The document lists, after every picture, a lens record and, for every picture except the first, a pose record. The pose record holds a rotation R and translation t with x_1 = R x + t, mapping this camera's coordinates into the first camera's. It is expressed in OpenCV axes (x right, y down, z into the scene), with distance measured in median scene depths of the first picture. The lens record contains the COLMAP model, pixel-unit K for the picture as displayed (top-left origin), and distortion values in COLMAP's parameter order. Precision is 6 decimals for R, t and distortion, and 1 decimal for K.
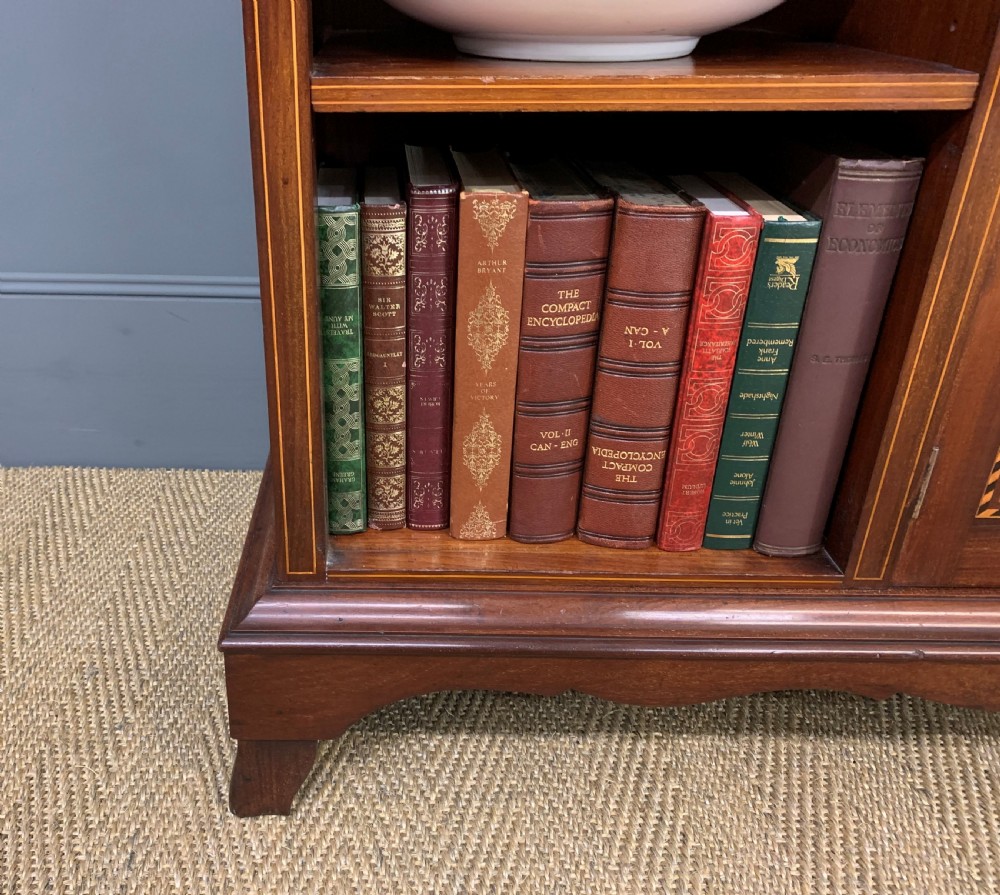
lens RADIAL K [[903.7, 0, 380.4], [0, 903.7, 431.8], [0, 0, 1]] dist [0.104945, -0.225218]
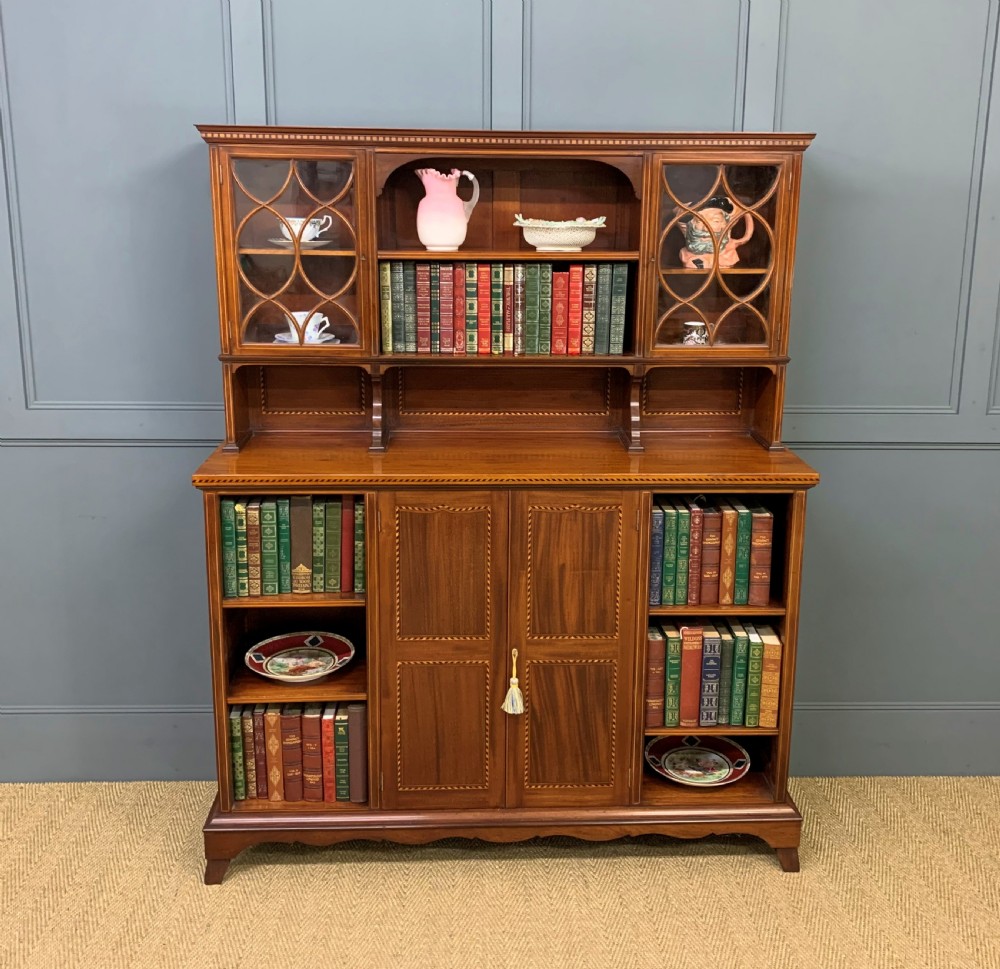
lens RADIAL K [[1080.4, 0, 514.9], [0, 1080.4, 446.2], [0, 0, 1]] dist [0.179158, -0.485033]
pose [[0.997980, -0.004157, 0.063385, 0.752156], [0.018985, 0.971765, -0.235188, -0.200469], [-0.060618, 0.235916, 0.969881, -3.490639]]
